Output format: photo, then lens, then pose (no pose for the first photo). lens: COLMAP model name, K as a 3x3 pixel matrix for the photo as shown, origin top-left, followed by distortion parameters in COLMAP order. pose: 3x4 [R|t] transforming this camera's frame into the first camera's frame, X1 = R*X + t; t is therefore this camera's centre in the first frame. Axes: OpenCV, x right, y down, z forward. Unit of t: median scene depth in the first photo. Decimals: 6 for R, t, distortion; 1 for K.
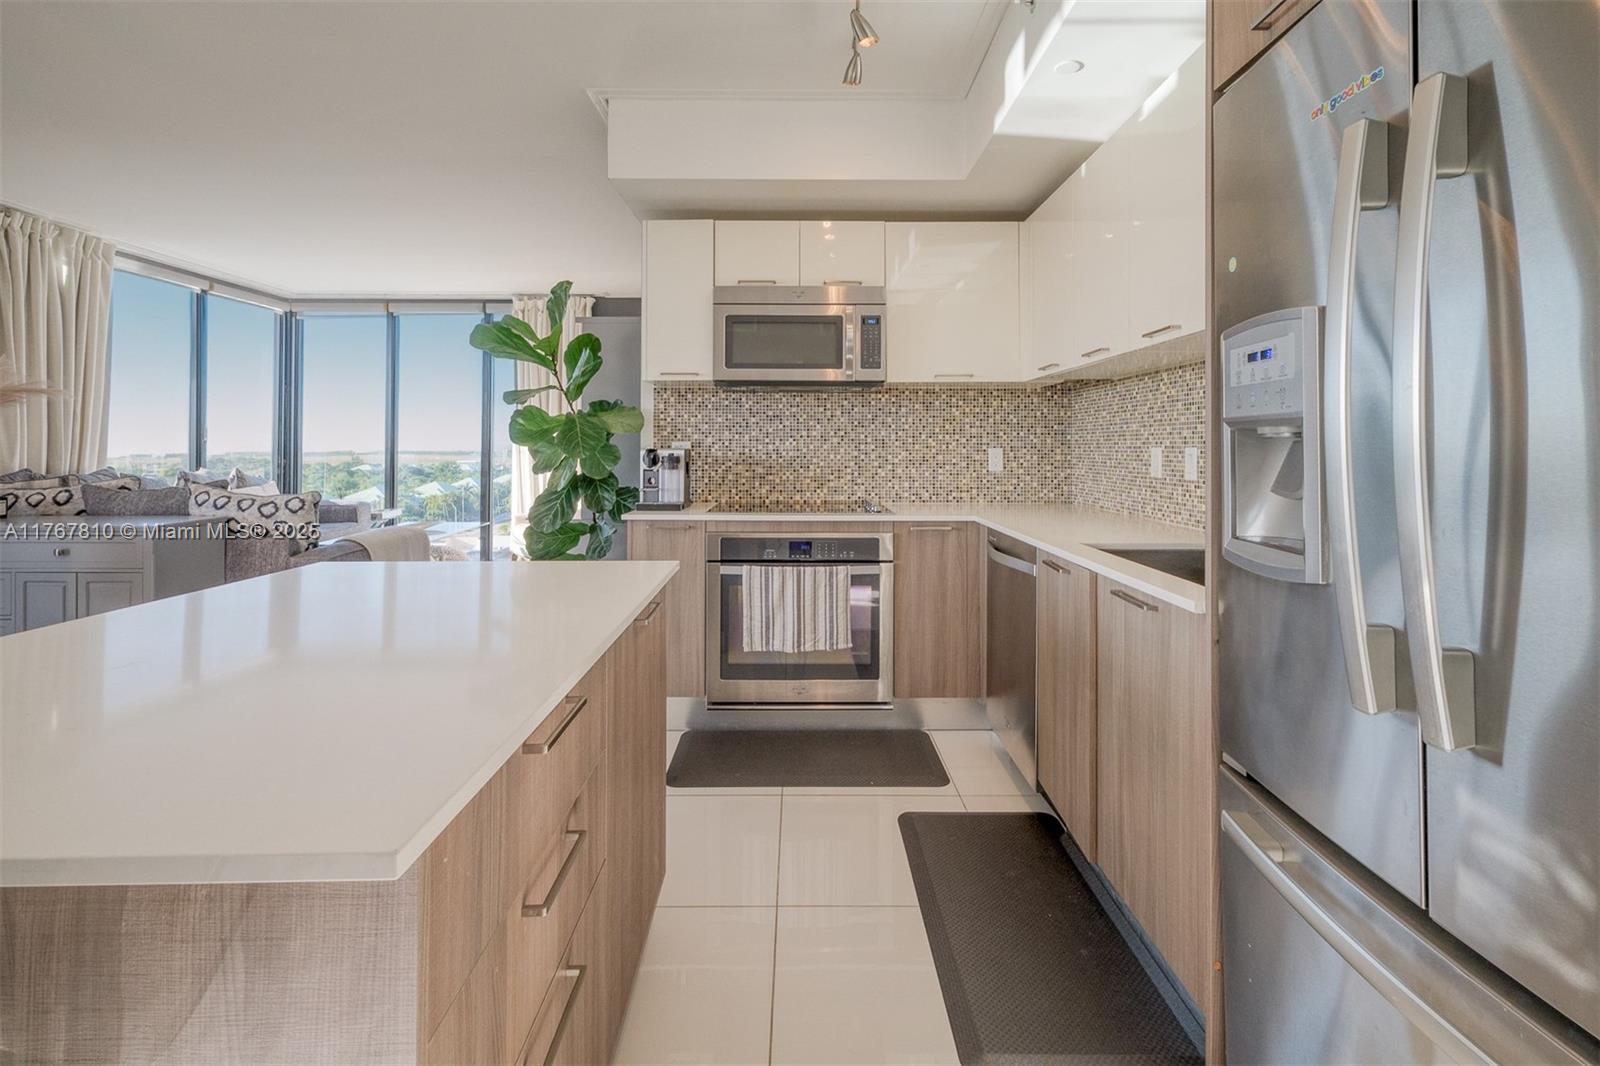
lens RADIAL K [[734.3, 0, 809.9], [0, 734.3, 467.8], [0, 0, 1]] dist [0.012610, -0.000017]
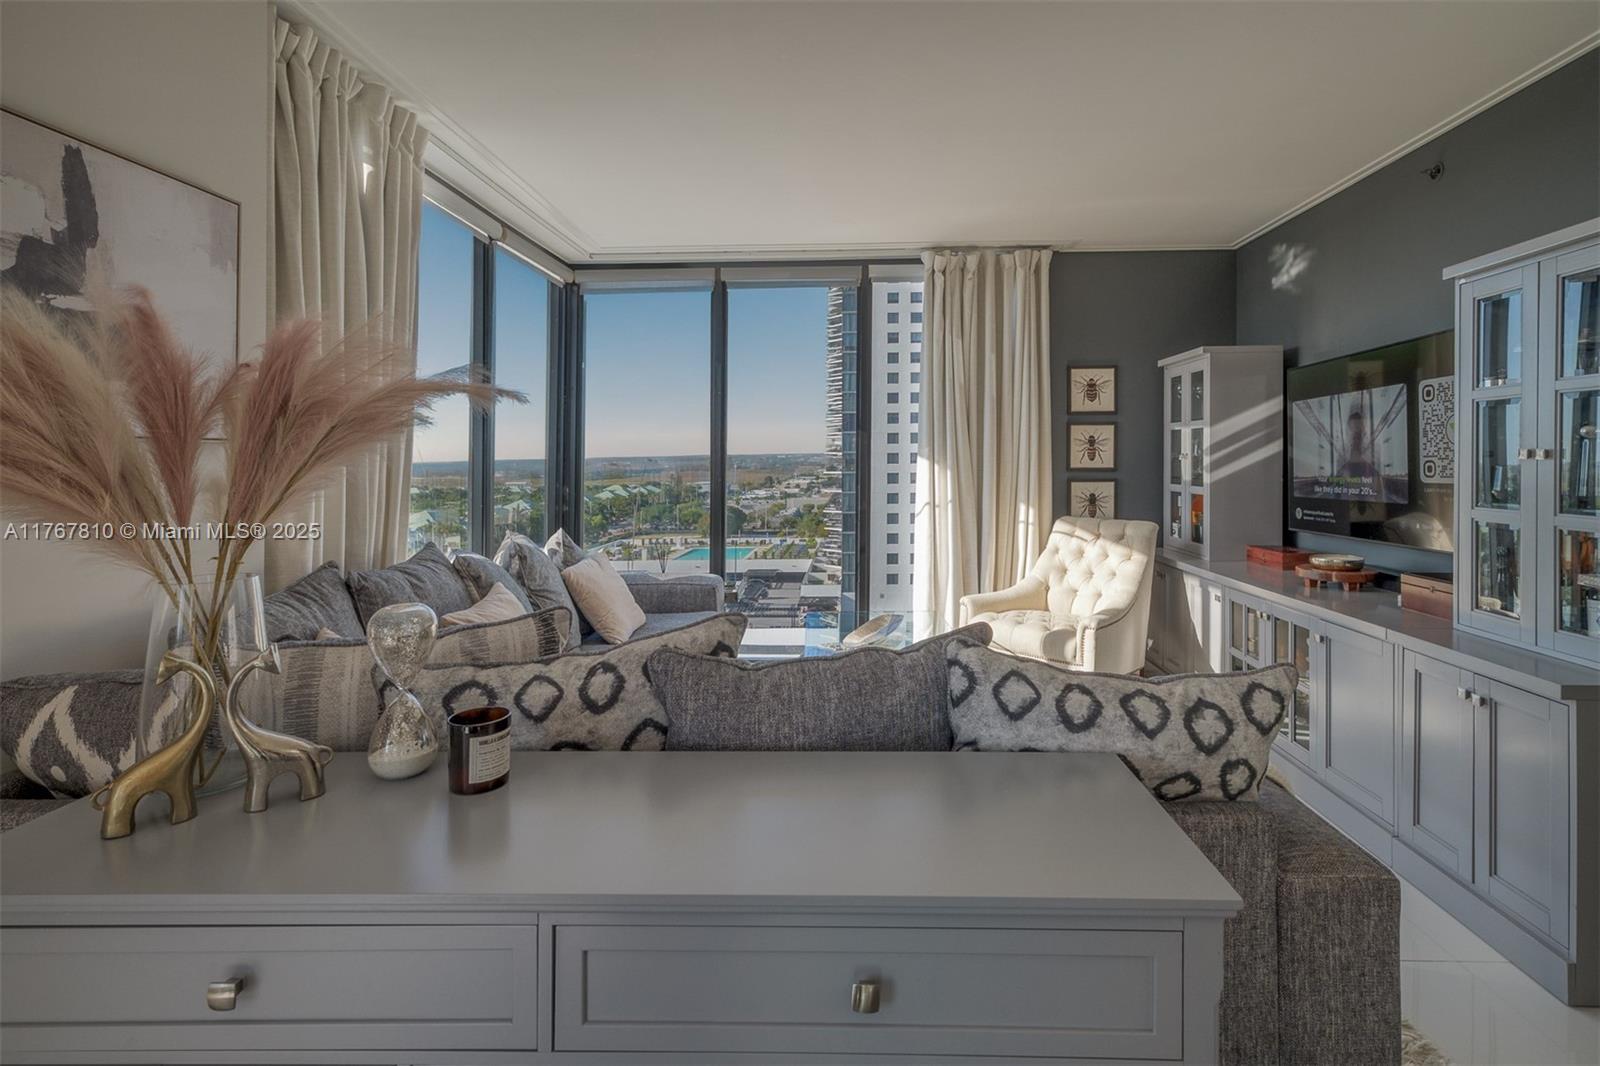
lens RADIAL K [[771.3, 0, 842.5], [0, 771.3, 460.6], [0, 0, 1]] dist [0.009448, 0.001769]
pose [[0.999703, -0.010517, -0.021969, -0.956163], [0.009785, 0.999402, -0.033175, -0.058691], [0.022305, 0.032950, 0.999208, 0.688058]]
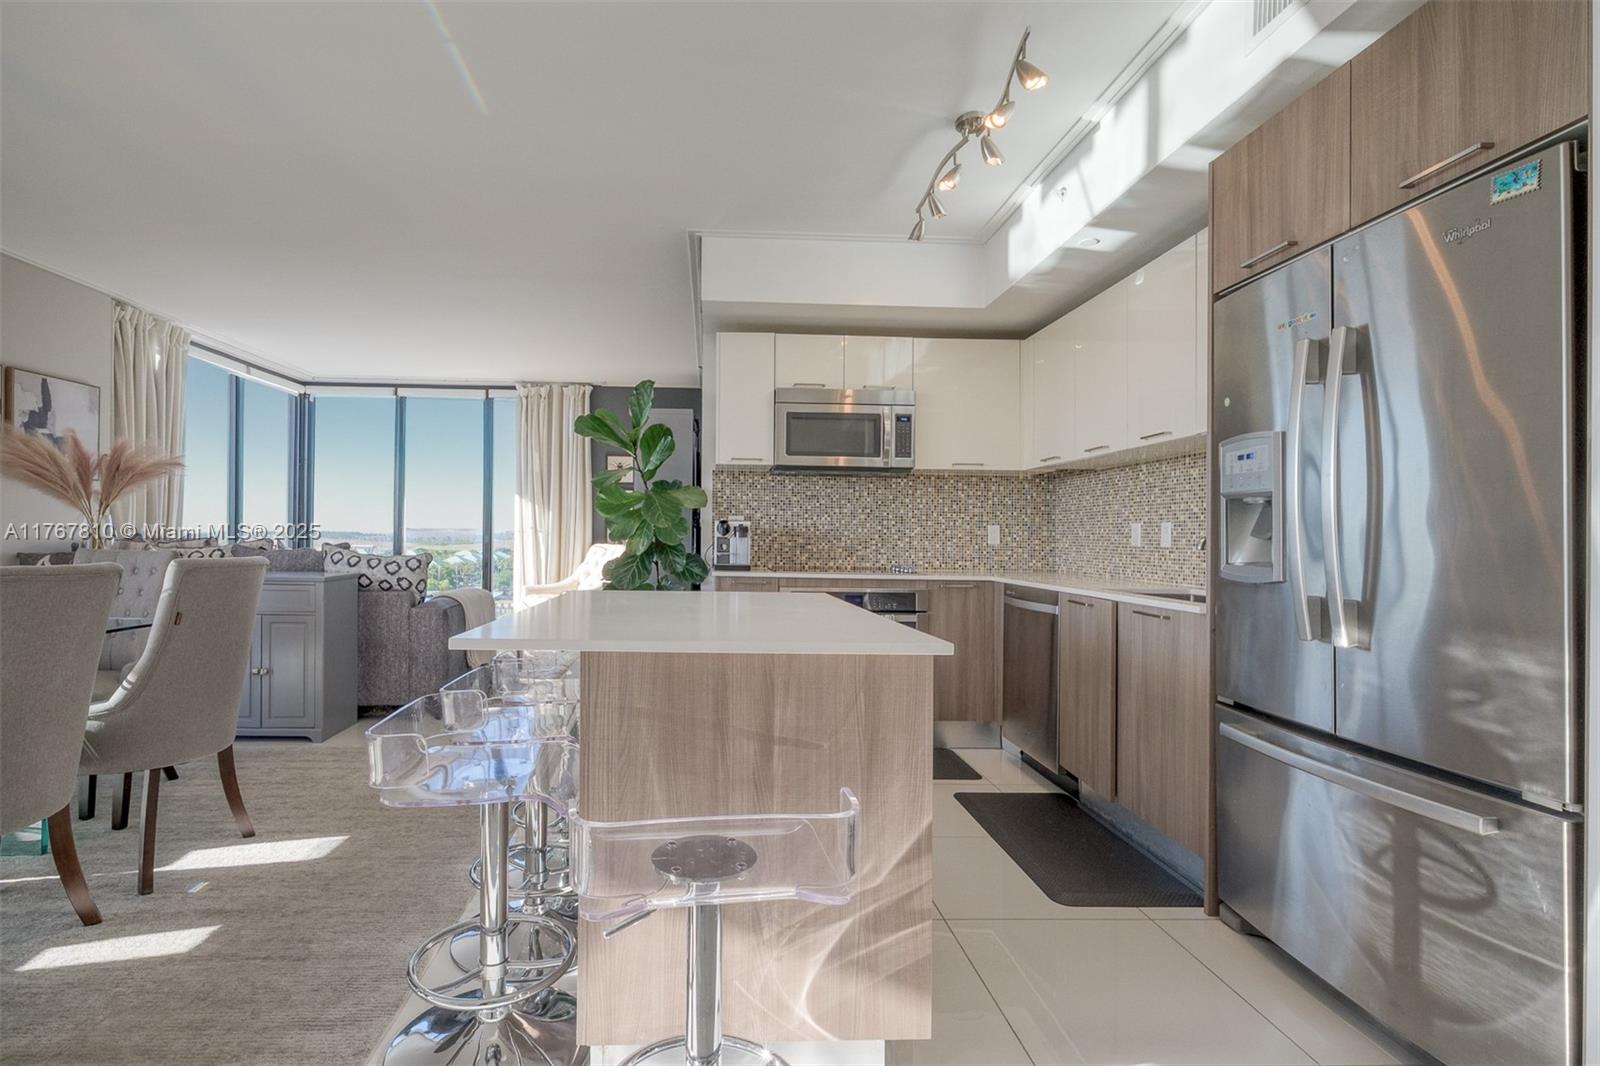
lens RADIAL K [[771.3, 0, 740.7], [0, 771.3, 551.5], [0, 0, 1]] dist [0.009448, 0.001769]
pose [[0.999394, 0.012622, 0.032438, -0.228655], [-0.012375, 0.999893, -0.007808, 0.035845], [-0.032534, 0.007402, 0.999443, -0.282156]]
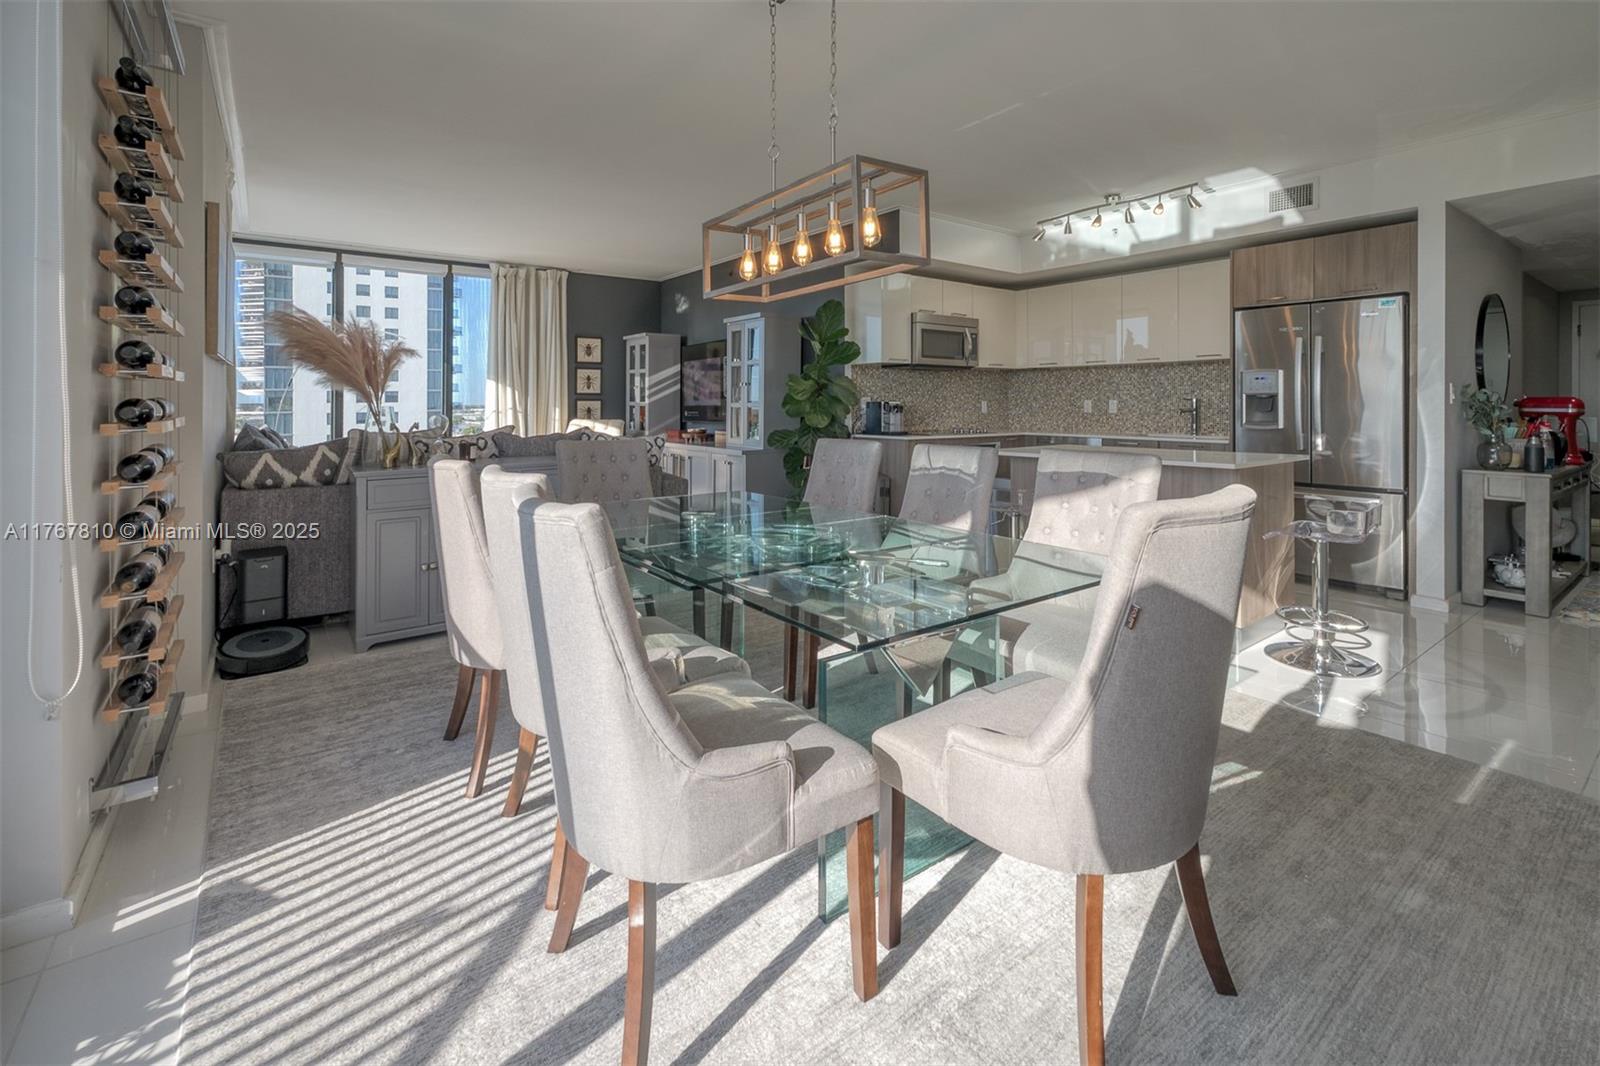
lens RADIAL K [[732.0, 0, 823.8], [0, 732.0, 404.3], [0, 0, 1]] dist [-0.004532, -0.000128]
pose [[0.791903, -0.005111, 0.610625, -1.395879], [0.020965, 0.999603, -0.018823, 0.011080], [-0.610286, 0.027708, 0.791696, -0.288055]]
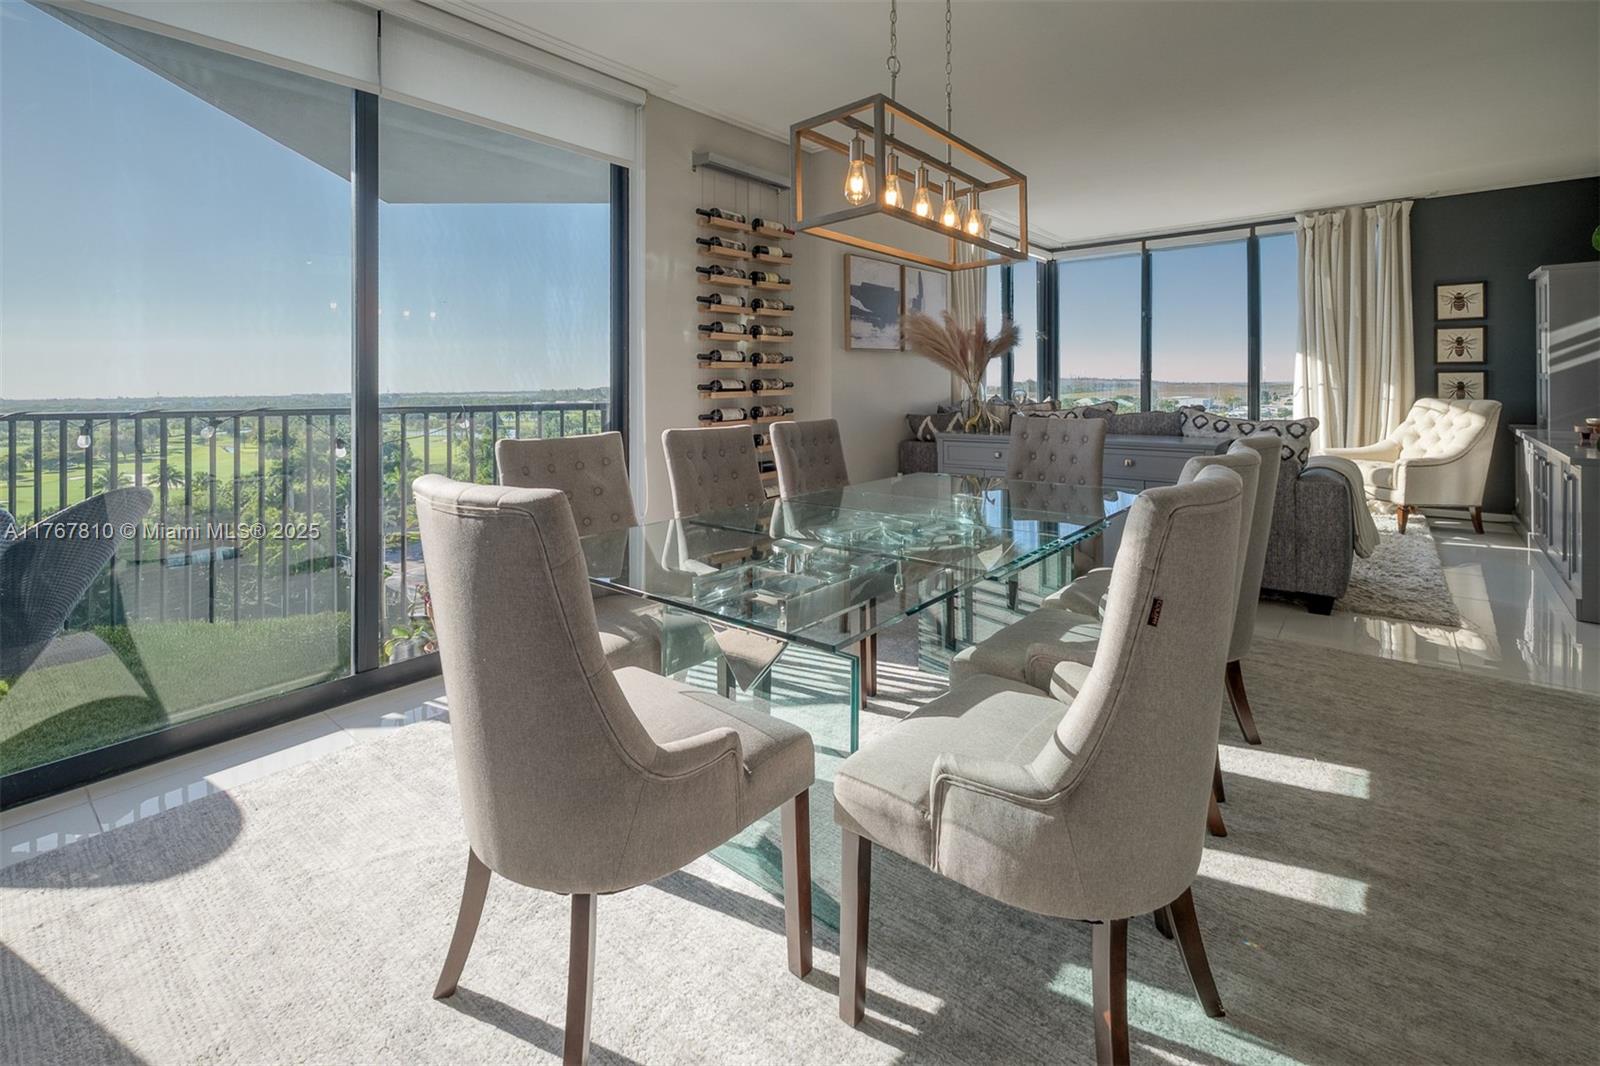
lens RADIAL K [[732.0, 0, 764.6], [0, 732.0, 380.1], [0, 0, 1]] dist [-0.004532, -0.000128]
pose [[0.752699, -0.012580, -0.658245, -0.632706], [-0.006773, 0.999617, -0.026848, 0.013586], [0.658330, 0.024667, 0.752325, -0.279168]]
